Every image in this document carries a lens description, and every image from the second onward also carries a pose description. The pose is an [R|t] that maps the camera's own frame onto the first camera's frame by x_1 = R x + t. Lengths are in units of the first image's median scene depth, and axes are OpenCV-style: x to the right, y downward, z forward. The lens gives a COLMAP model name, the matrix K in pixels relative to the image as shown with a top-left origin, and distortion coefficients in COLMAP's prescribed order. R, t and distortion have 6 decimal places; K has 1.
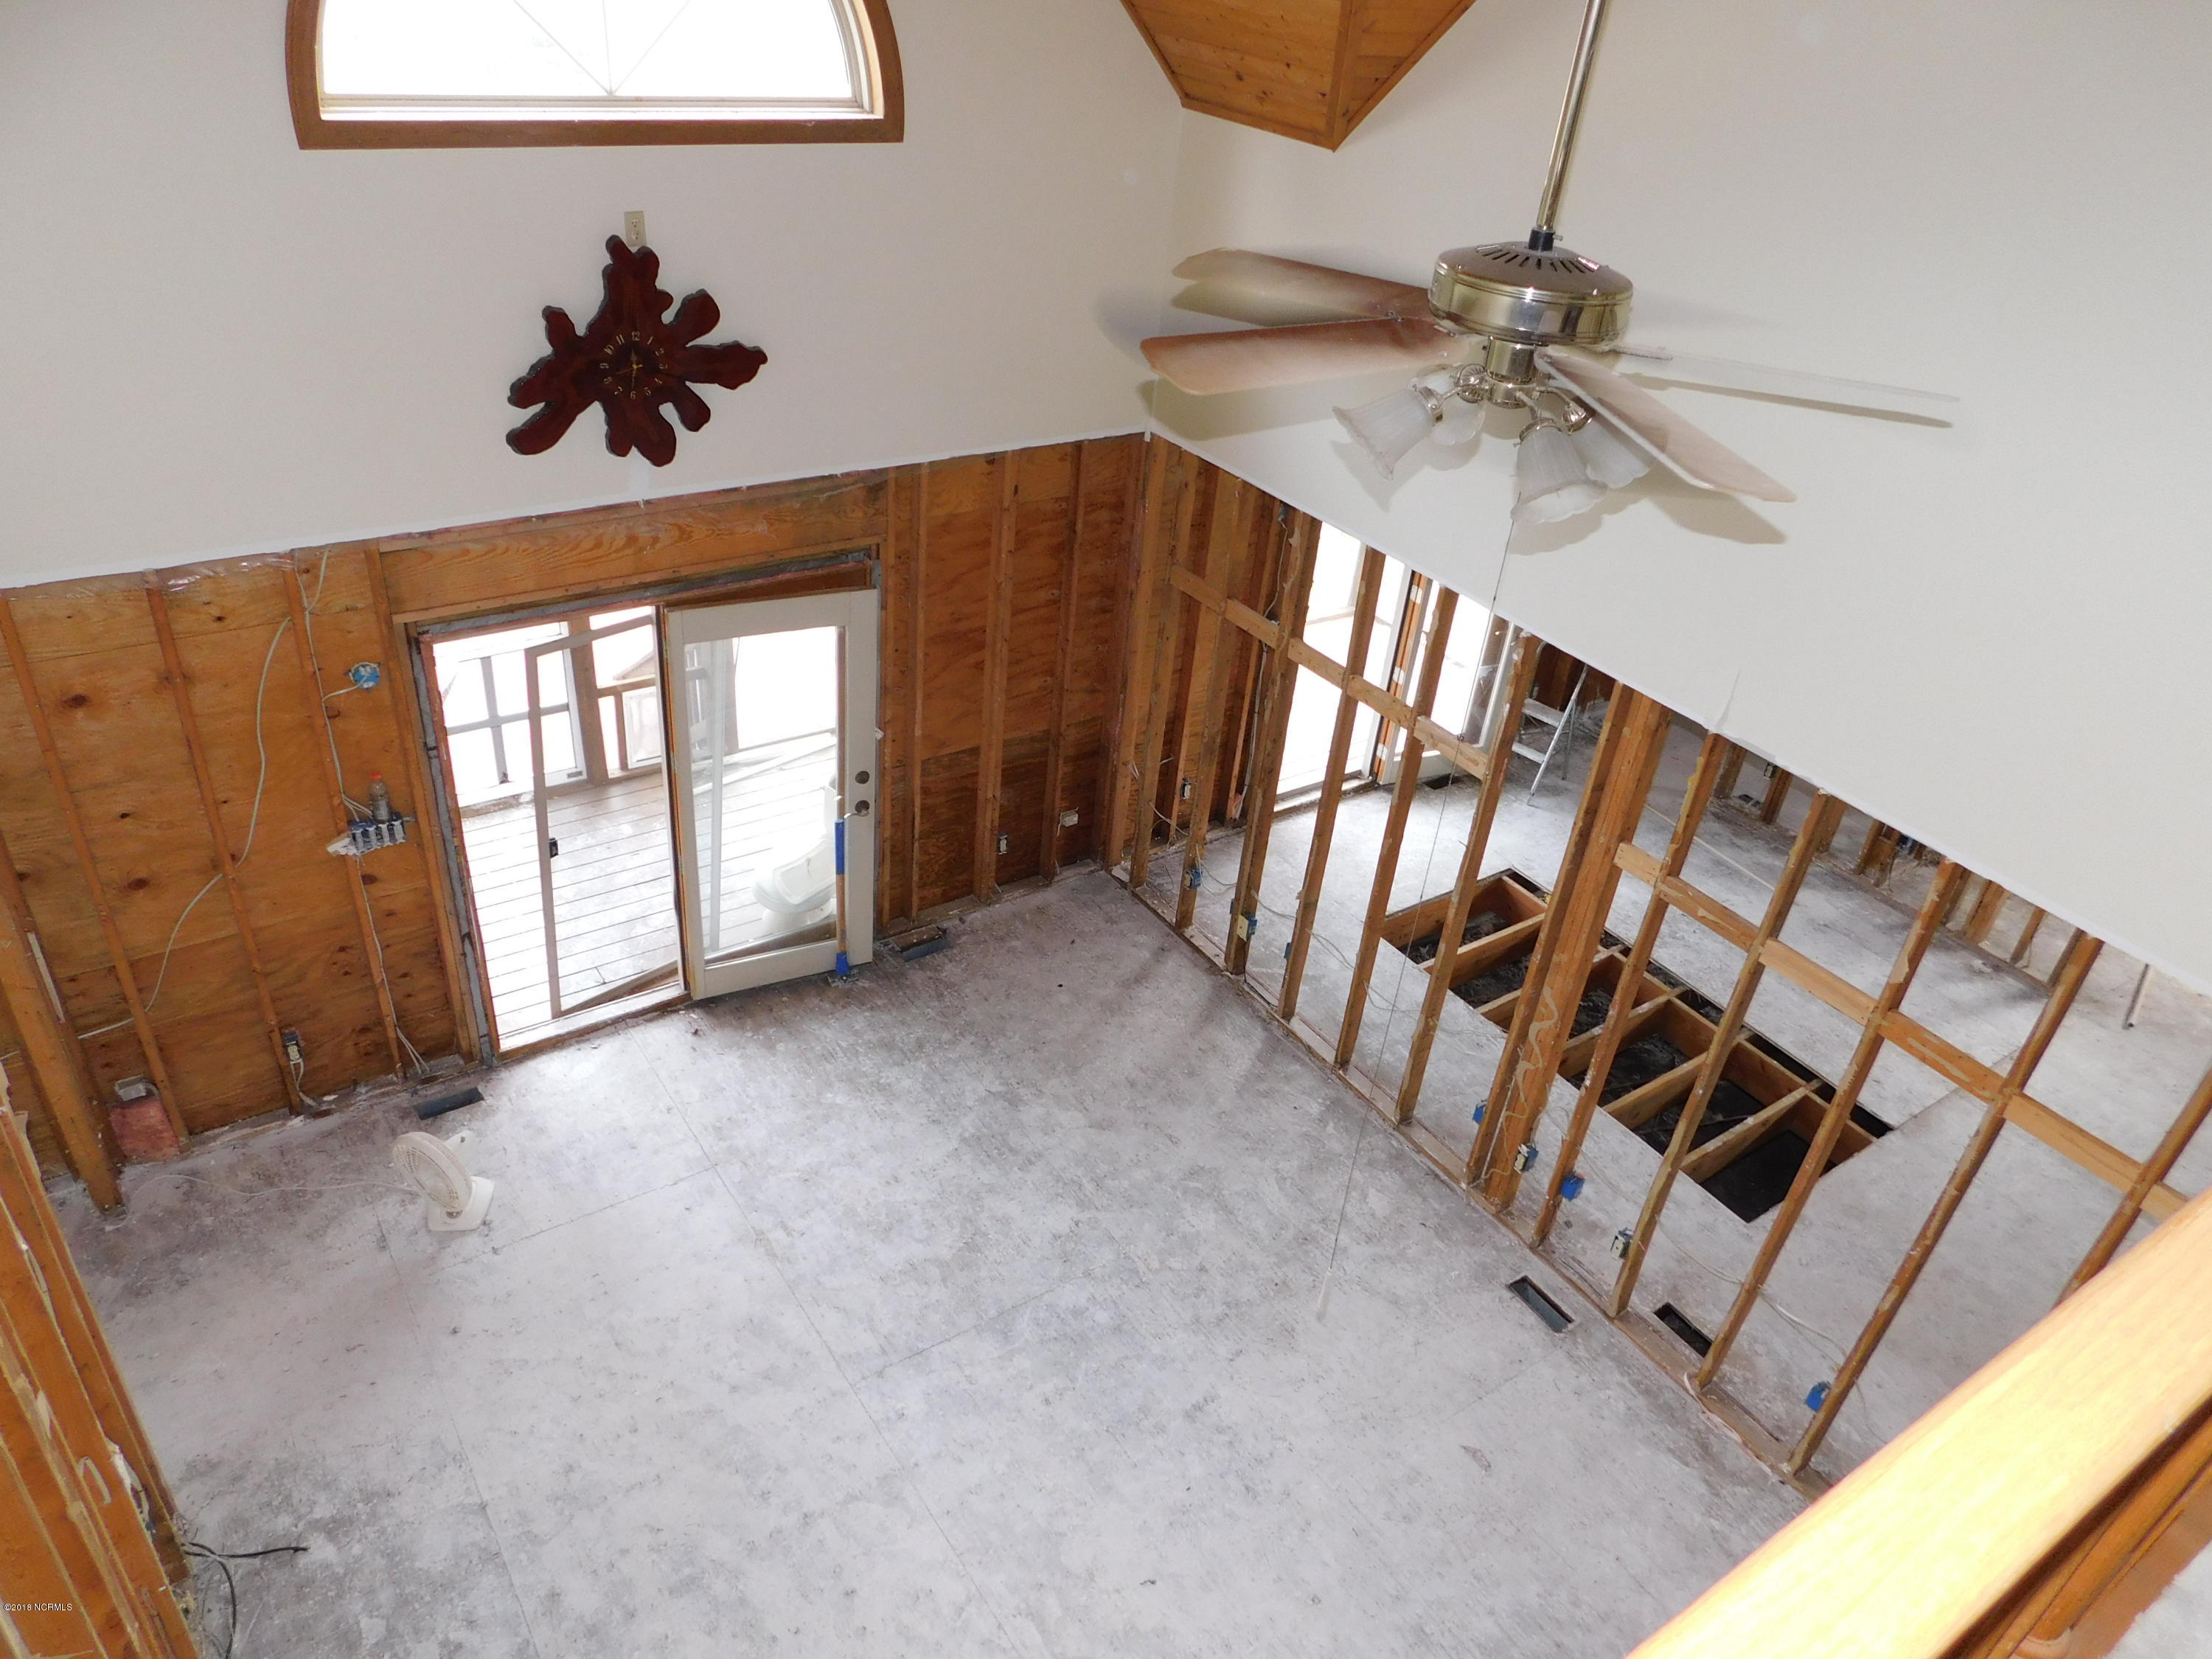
lens RADIAL K [[1513.7, 0, 1102.1], [0, 1513.7, 830.7], [0, 0, 1]] dist [-0.018963, 0.017914]
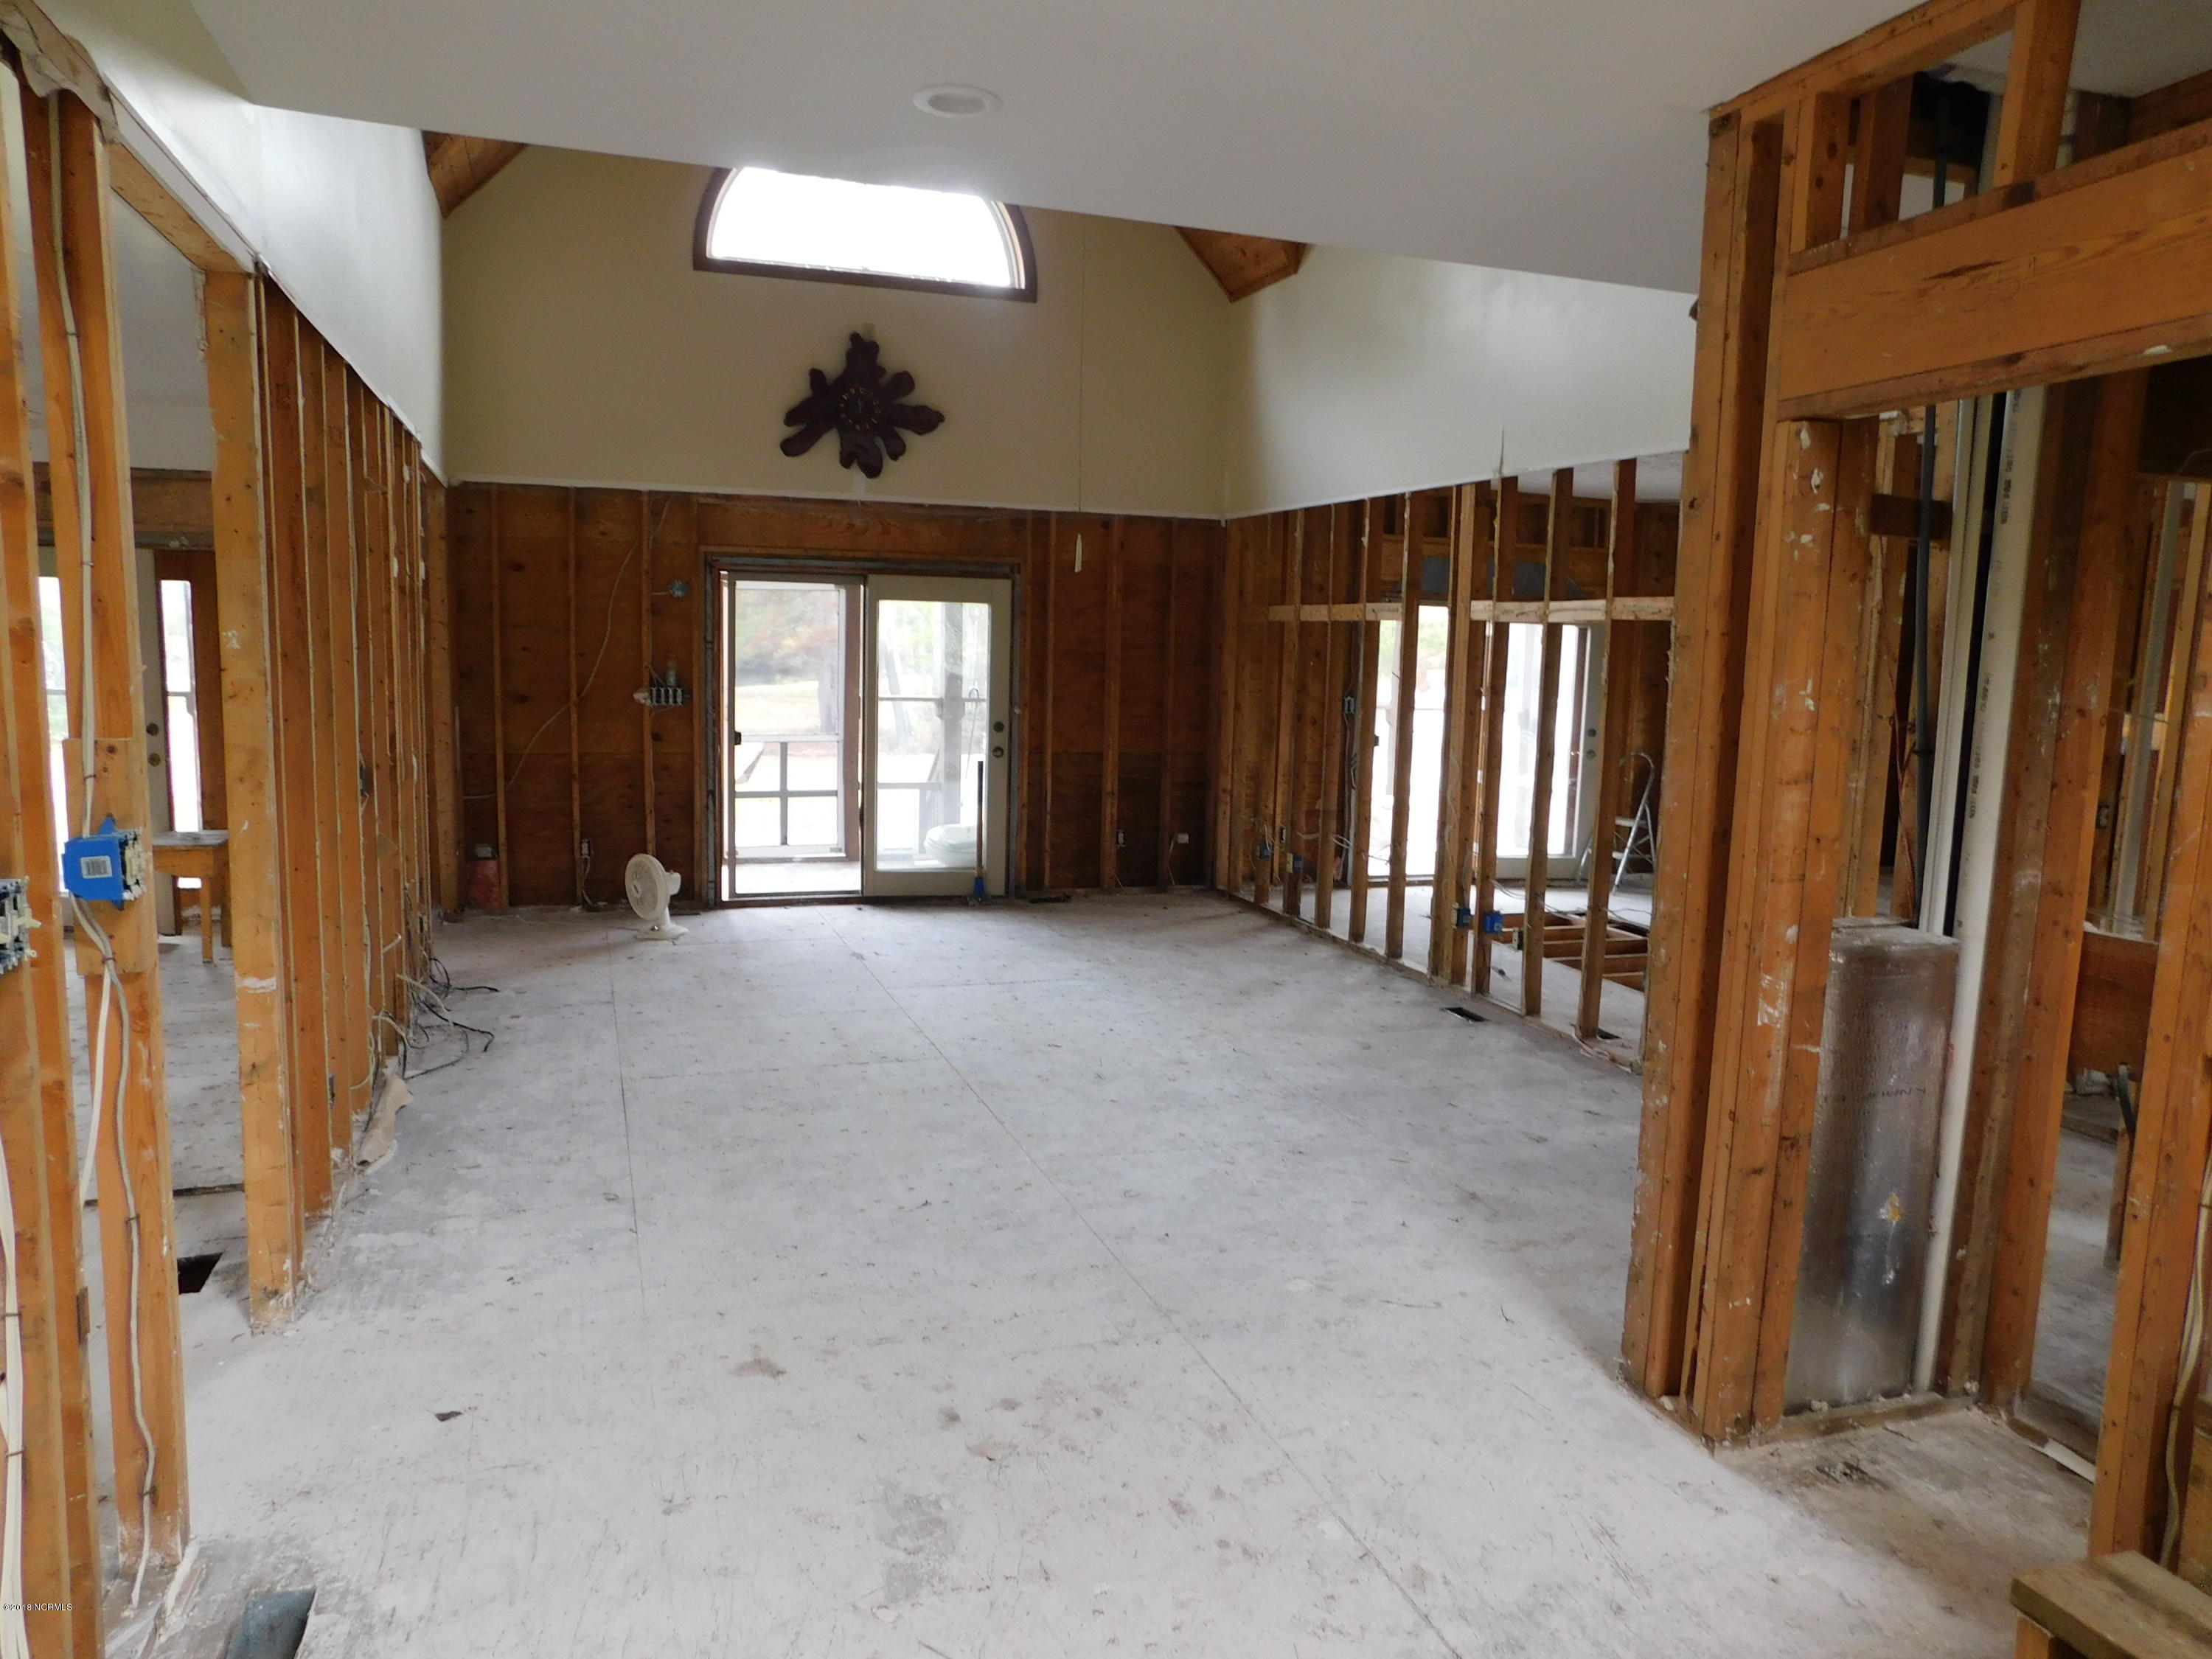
lens RADIAL K [[1513.7, 0, 1103.4], [0, 1513.7, 833.9], [0, 0, 1]] dist [-0.018963, 0.017914]
pose [[0.962199, -0.030407, -0.270644, 0.339864], [-0.093692, 0.896135, -0.433778, 0.715283], [0.255724, 0.442738, 0.859412, -0.134695]]
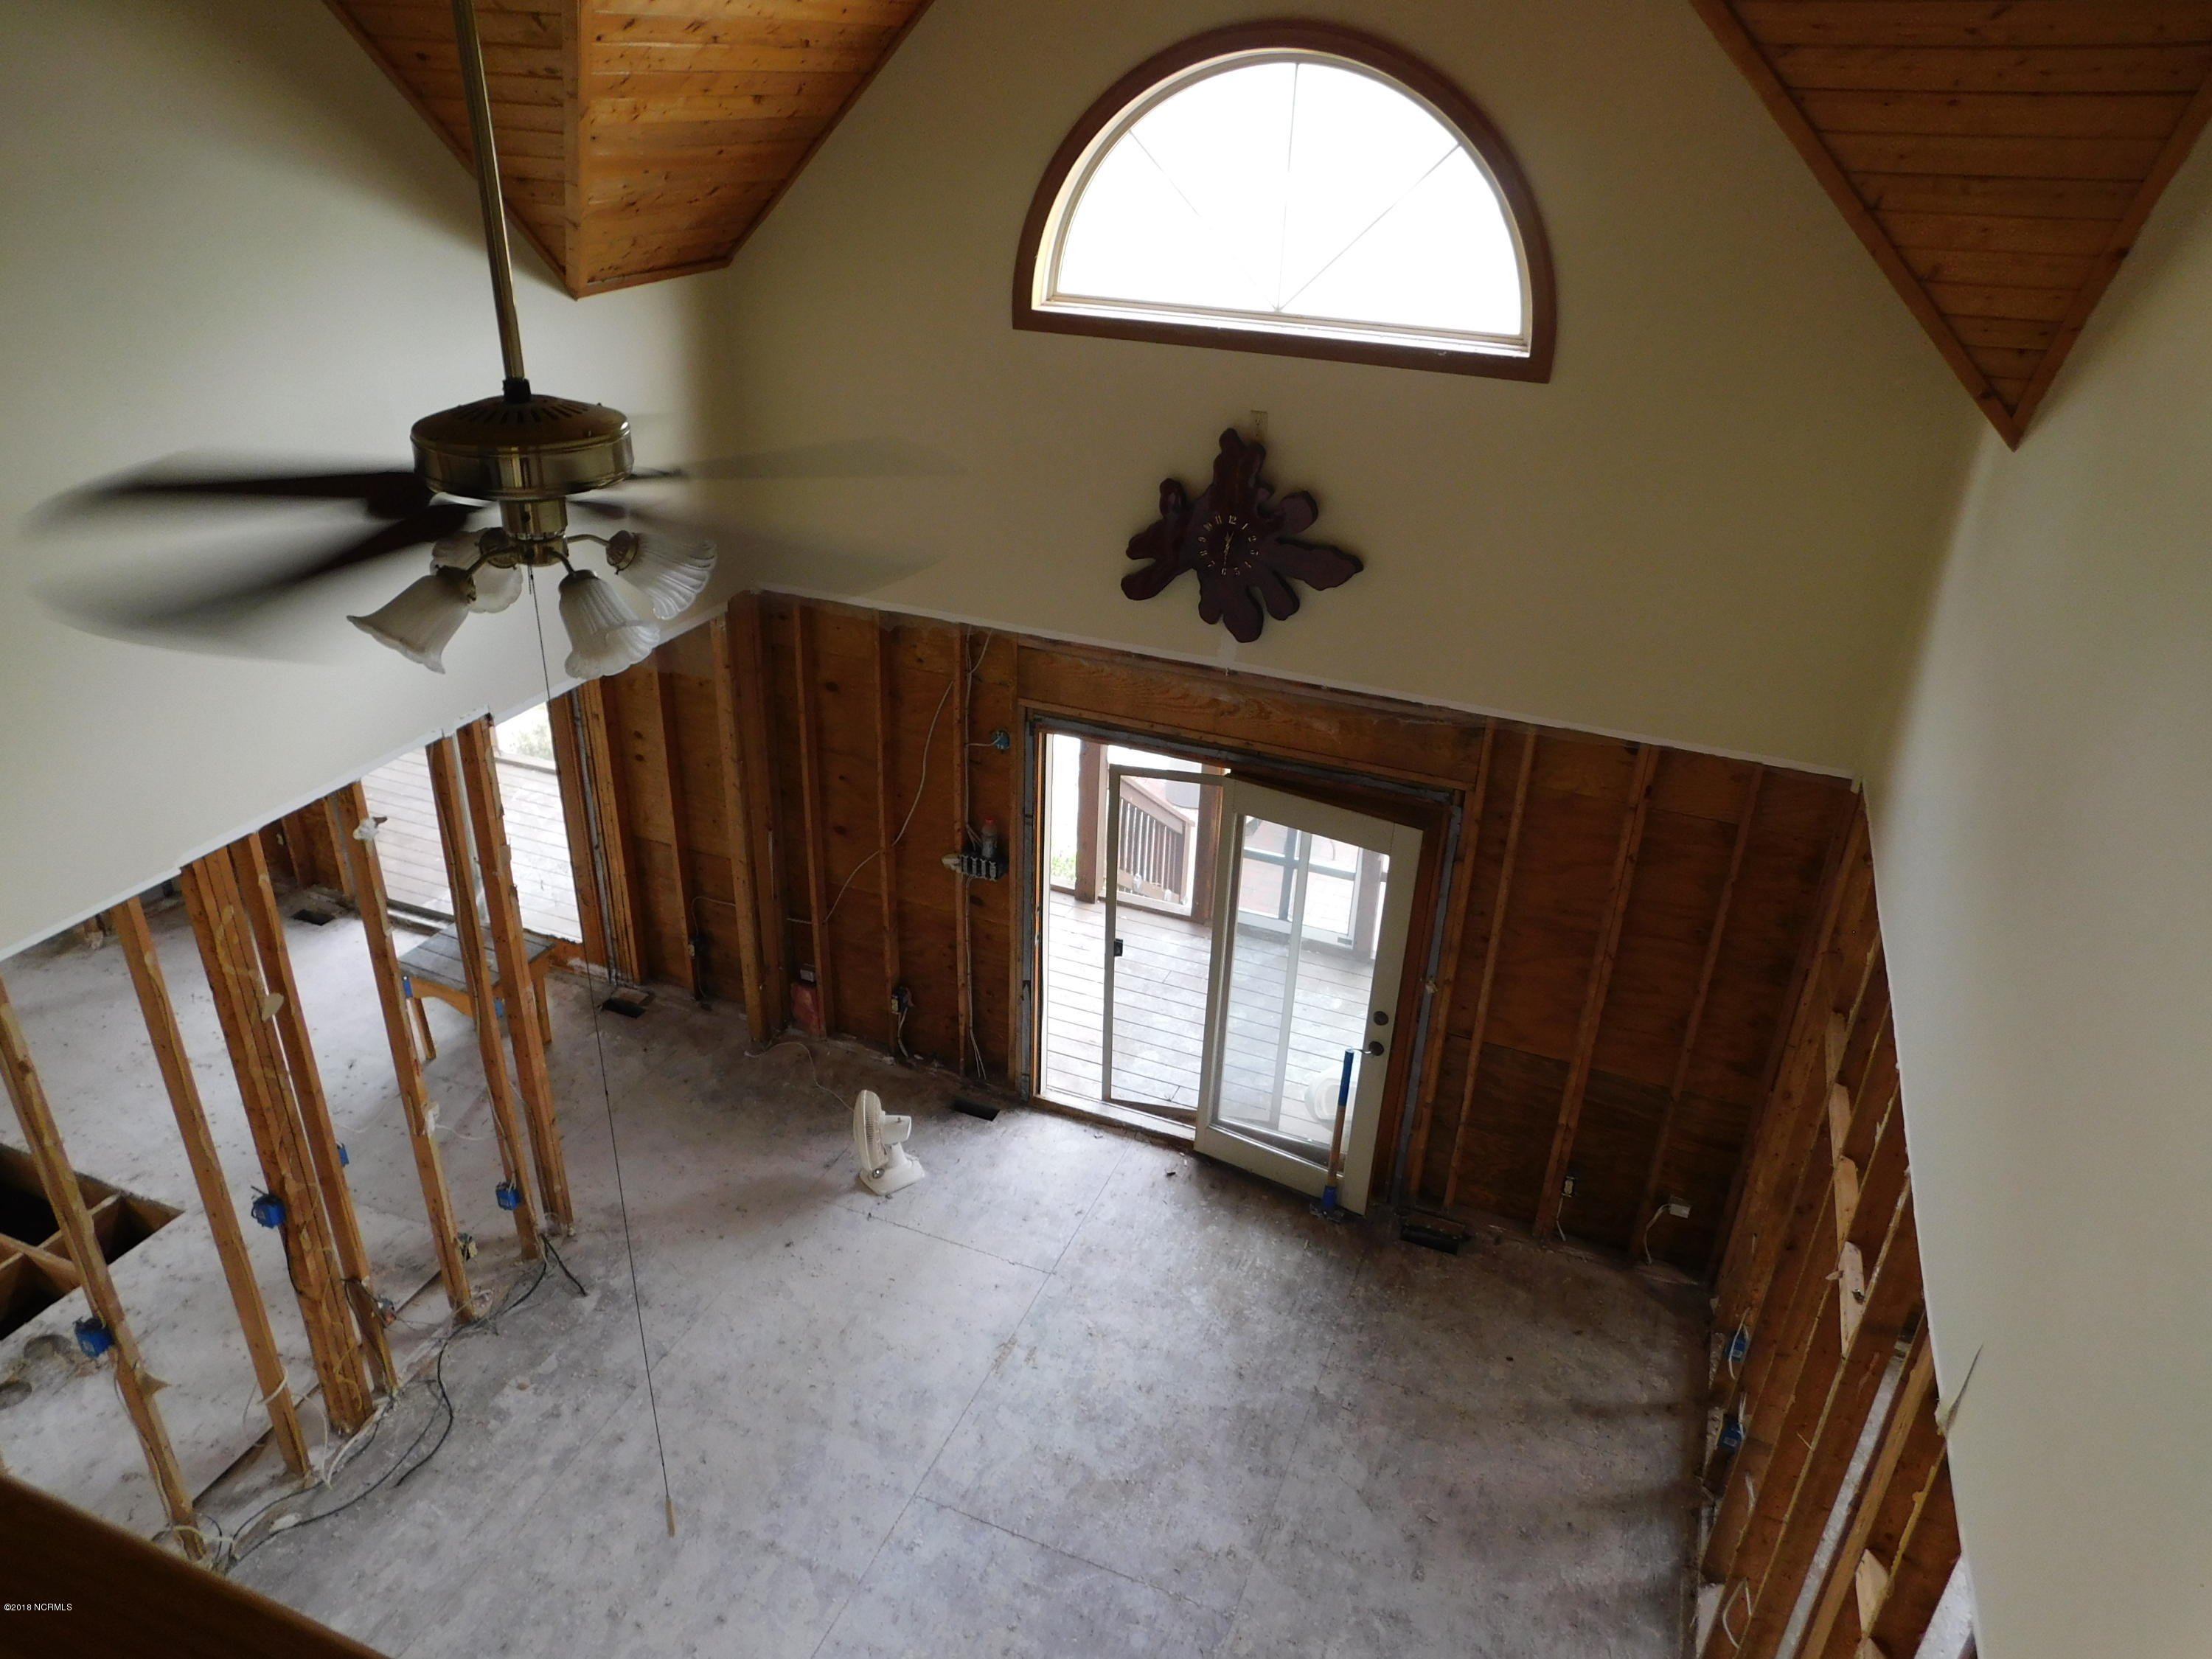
lens RADIAL K [[1513.7, 0, 1114.8], [0, 1513.7, 840.3], [0, 0, 1]] dist [-0.018963, 0.017914]
pose [[0.552395, 0.323478, -0.768259, 0.485696], [-0.440457, 0.895736, 0.060455, -0.131749], [0.707713, 0.304990, 0.637278, 0.279781]]
